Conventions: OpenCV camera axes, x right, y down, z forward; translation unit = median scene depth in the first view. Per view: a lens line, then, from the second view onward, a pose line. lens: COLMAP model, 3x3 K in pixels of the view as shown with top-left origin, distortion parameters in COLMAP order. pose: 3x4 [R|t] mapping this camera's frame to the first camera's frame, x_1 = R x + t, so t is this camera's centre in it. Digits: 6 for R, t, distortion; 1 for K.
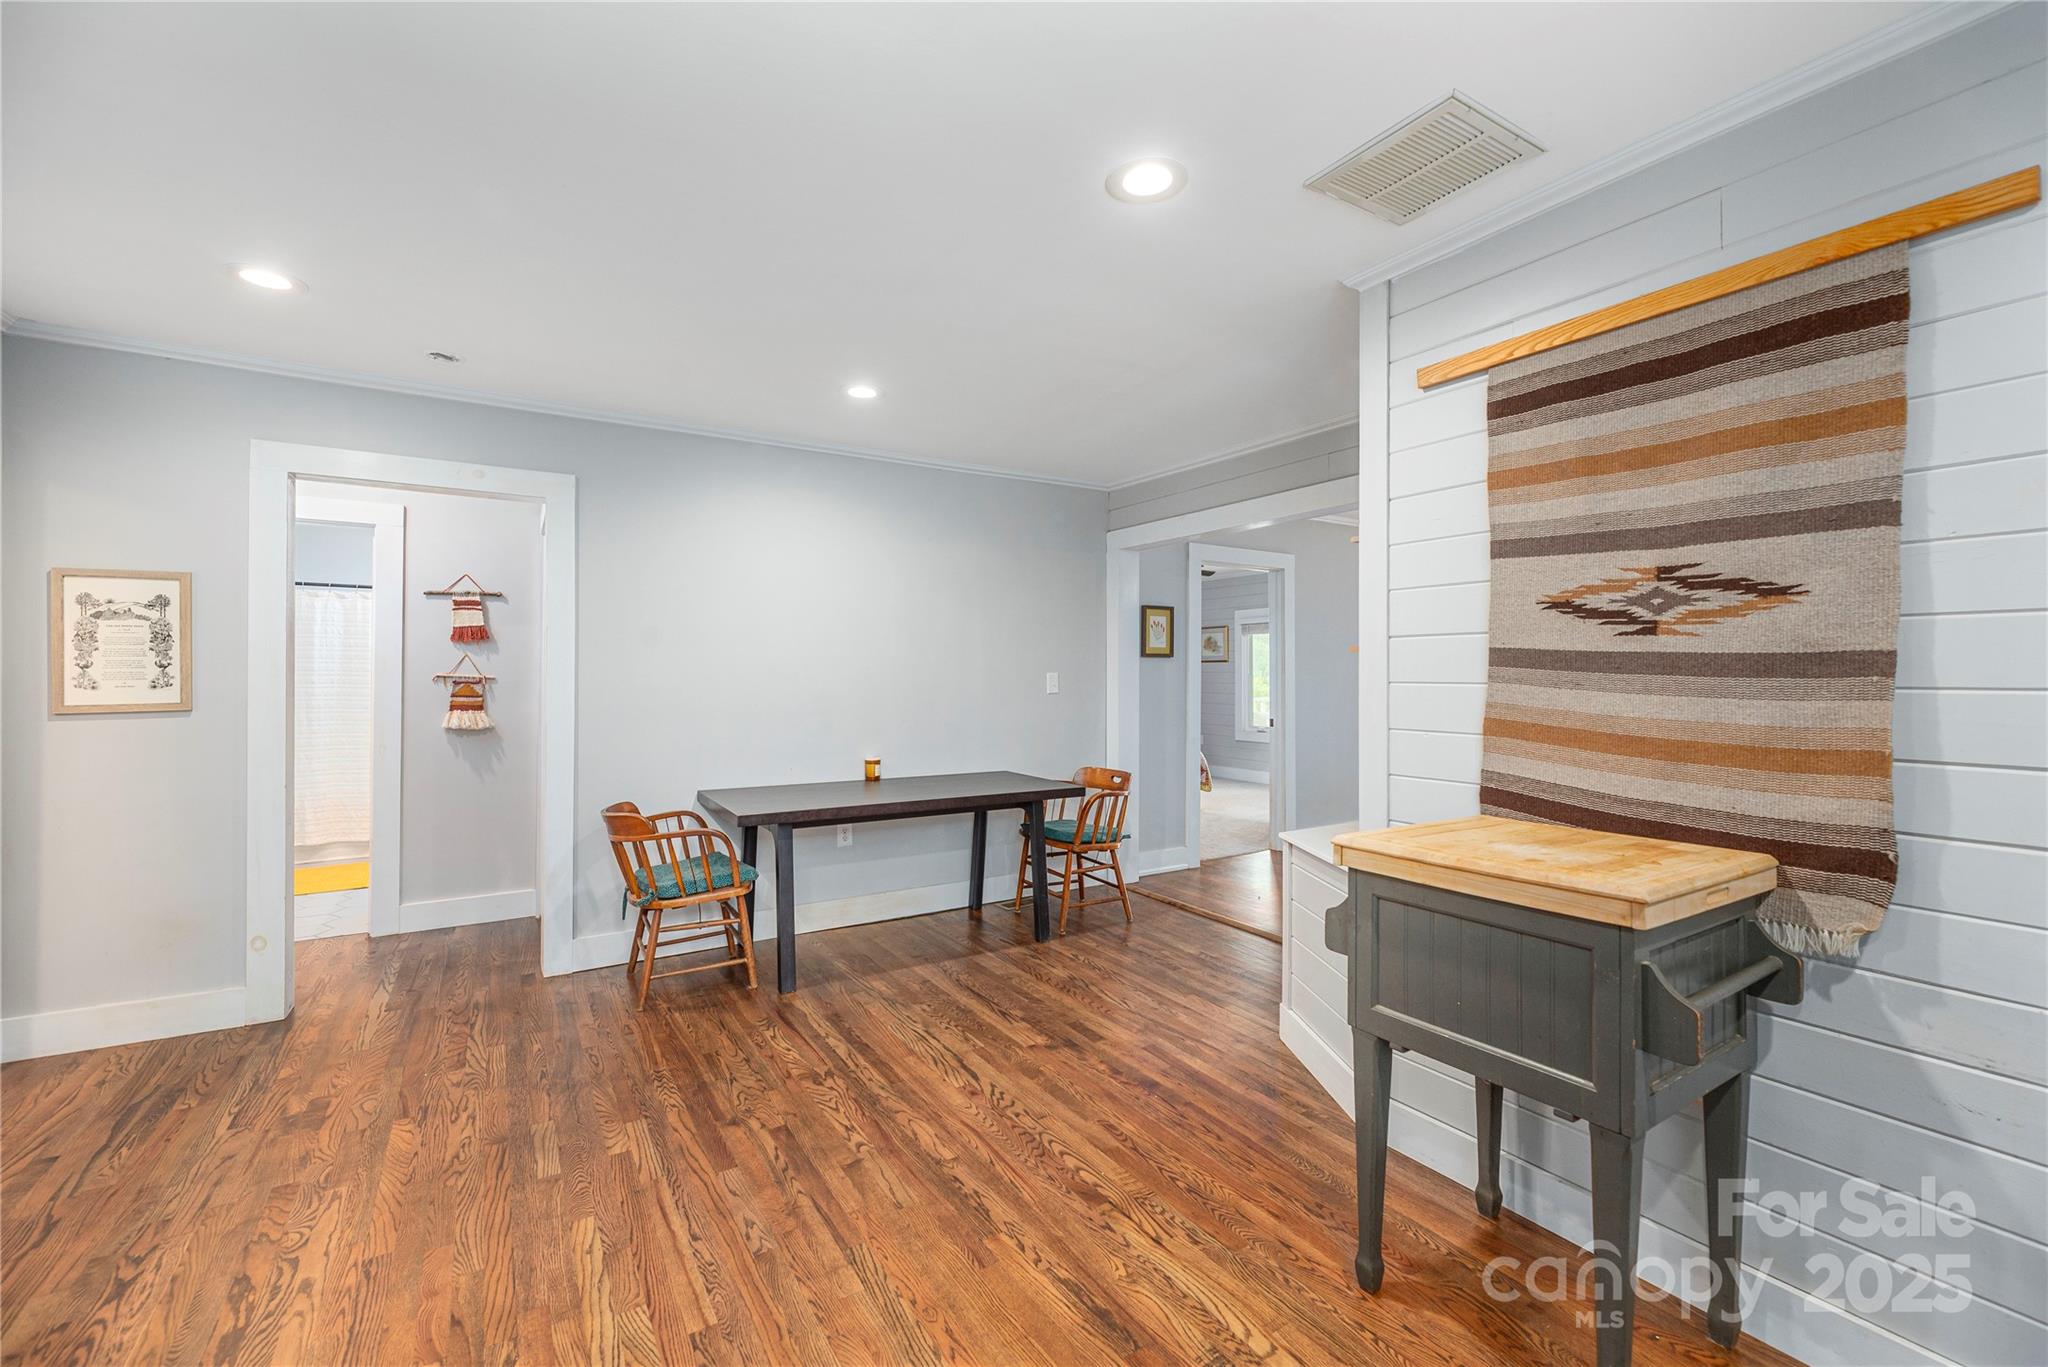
lens RADIAL K [[841.2, 0, 1023.3], [0, 841.2, 664.2], [0, 0, 1]] dist [-0.001131, -0.000311]
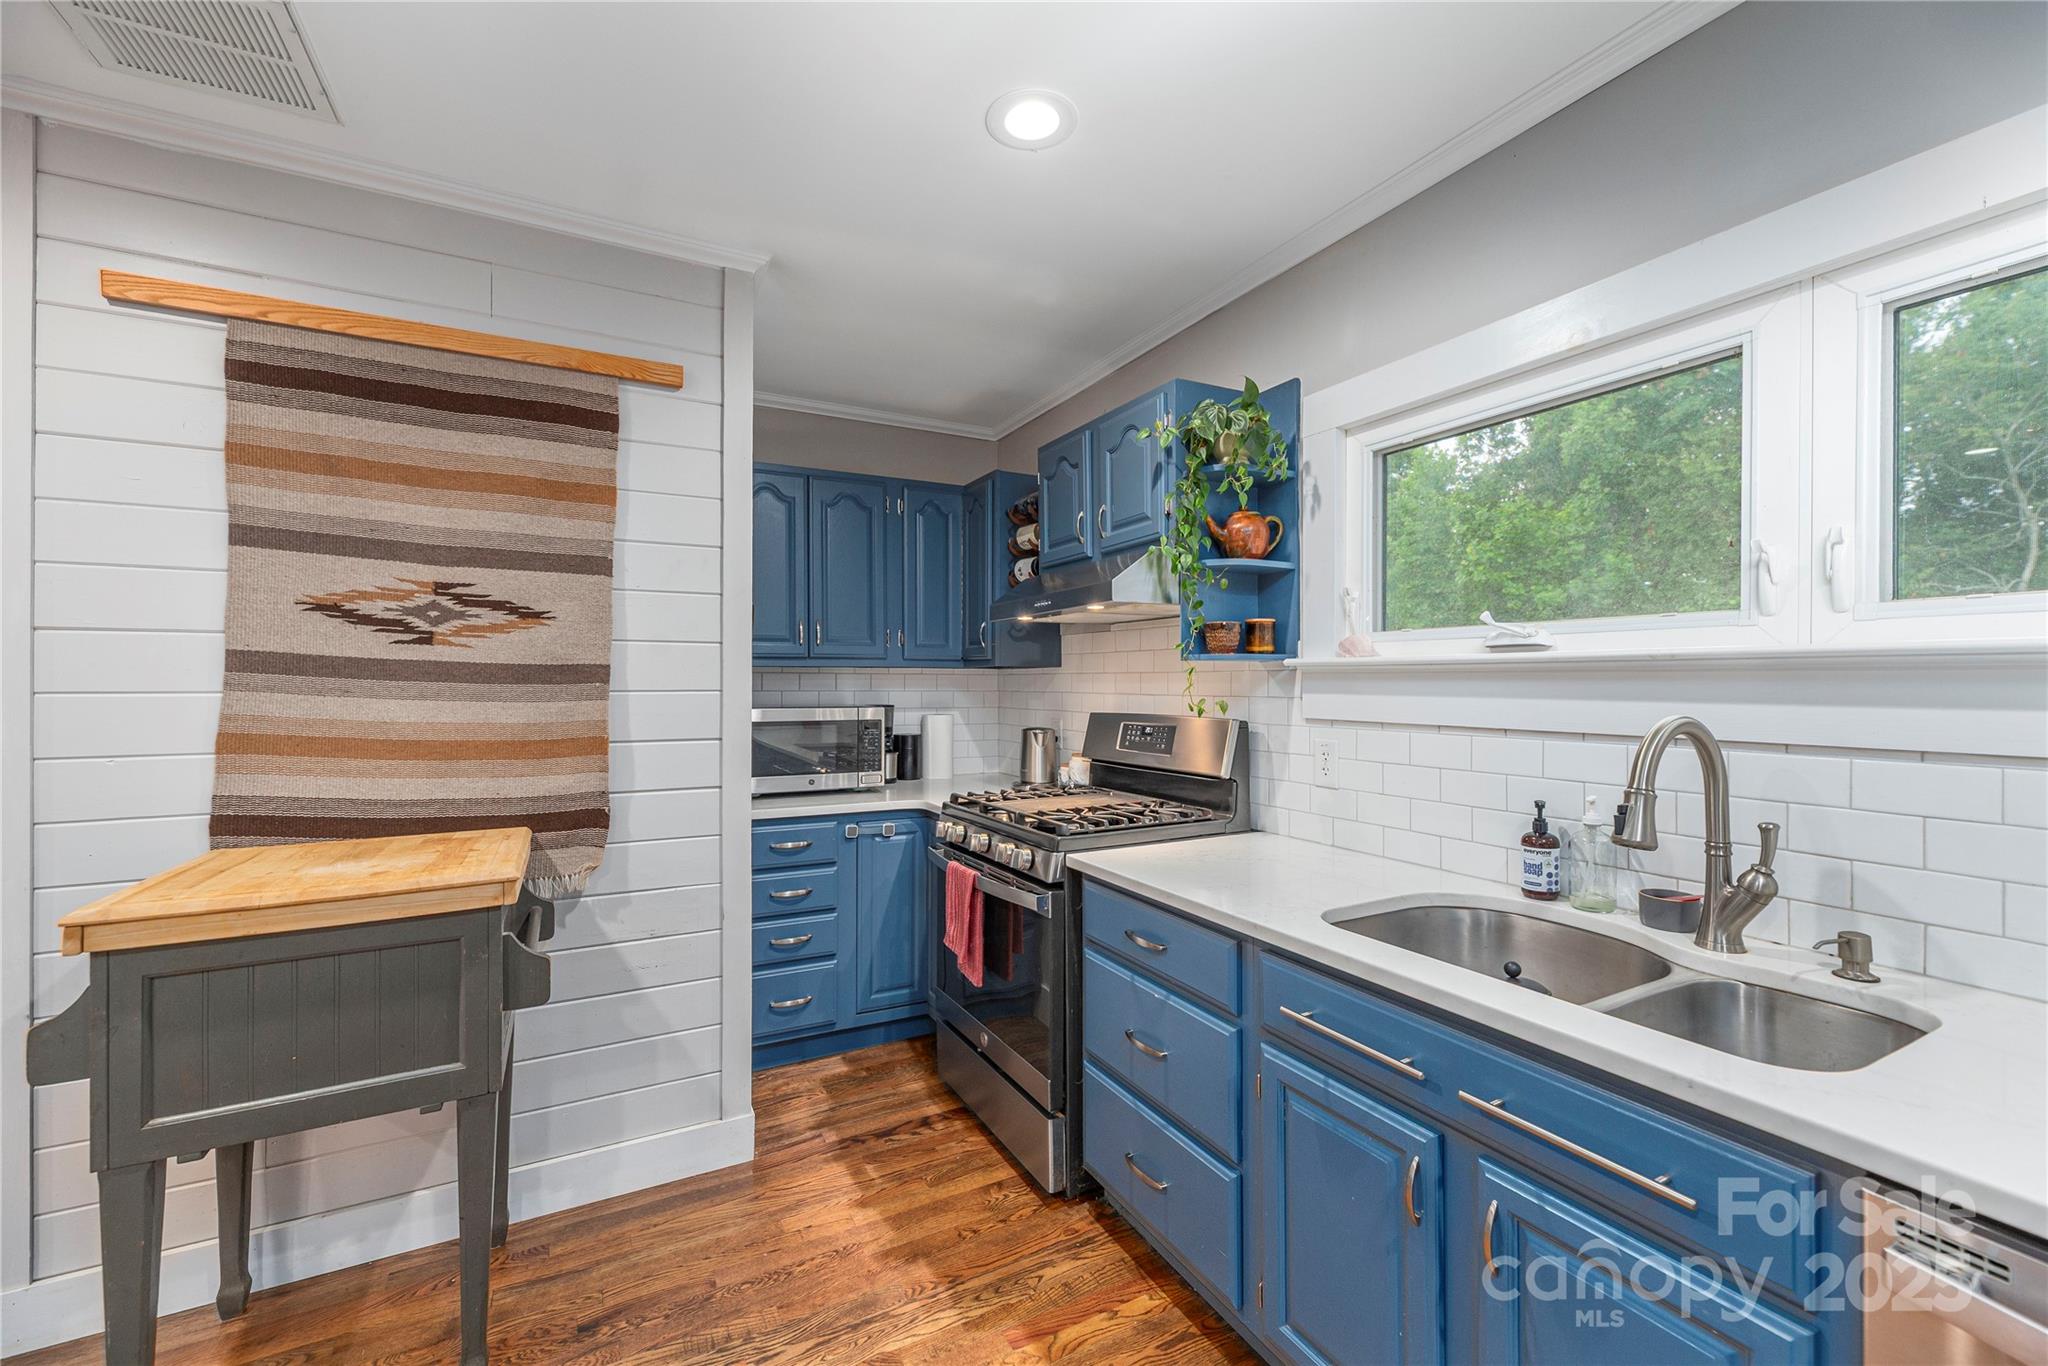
lens RADIAL K [[830.0, 0, 1024.0], [0, 830.0, 683.0], [0, 0, 1]] dist [-0.000879, -0.000070]
pose [[0.071648, -0.002693, 0.997426, -0.247854], [-0.013227, 0.999906, 0.003650, 0.000311], [-0.997342, -0.013455, 0.071605, 0.161629]]
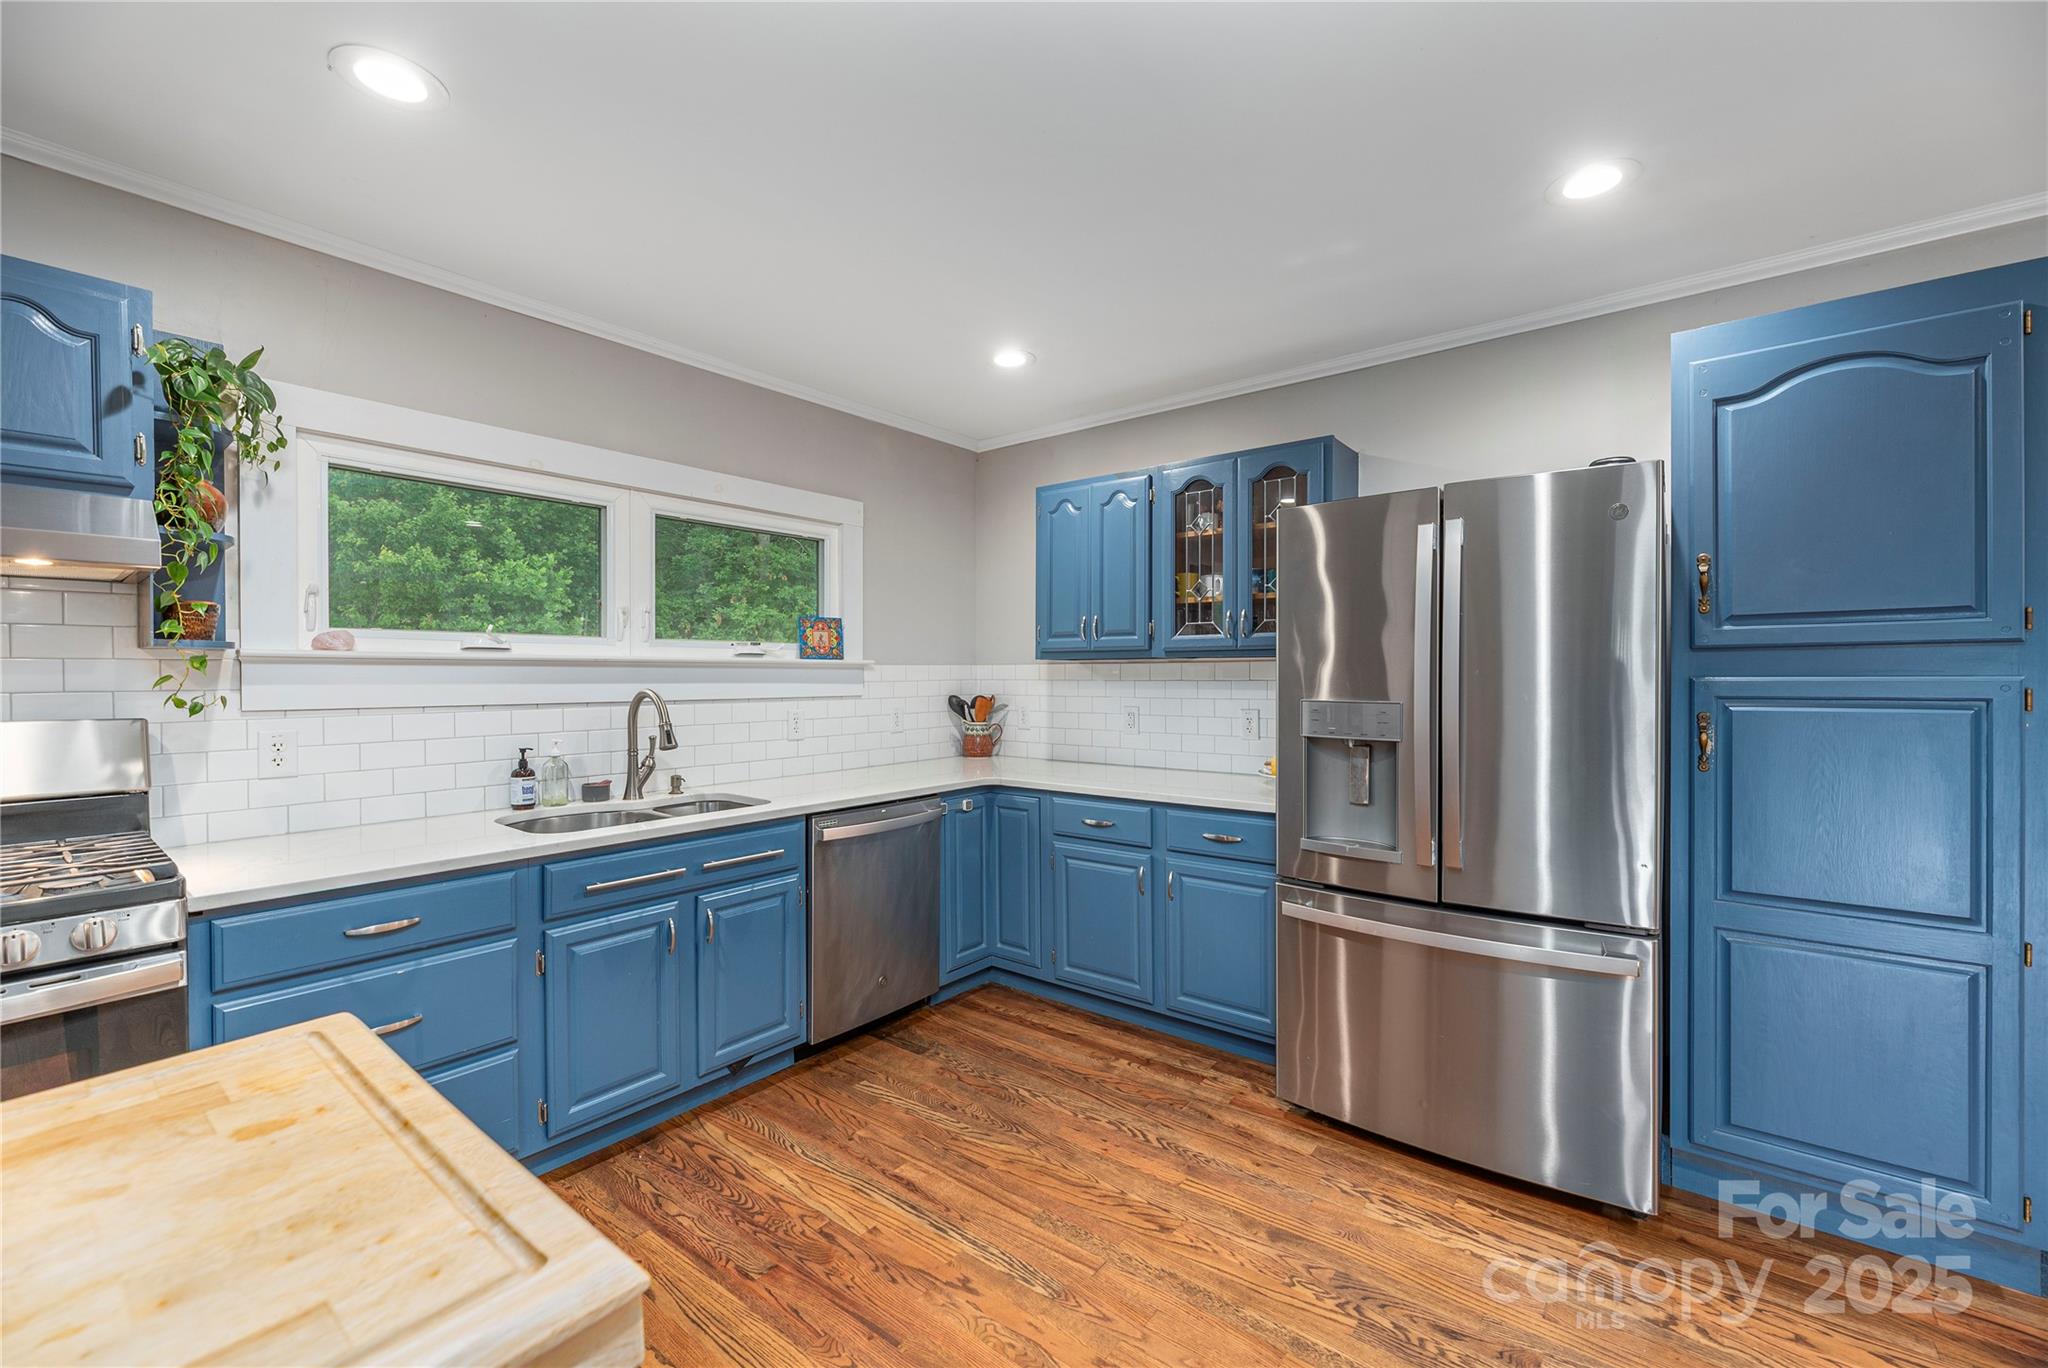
lens RADIAL K [[837.3, 0, 1025.2], [0, 837.3, 681.2], [0, 0, 1]] dist [-0.000621, -0.000101]
pose [[-0.944007, 0.001302, -0.329922, 0.331788], [0.002479, 0.999992, -0.003147, 0.015844], [0.329916, -0.003789, -0.944003, 1.271813]]
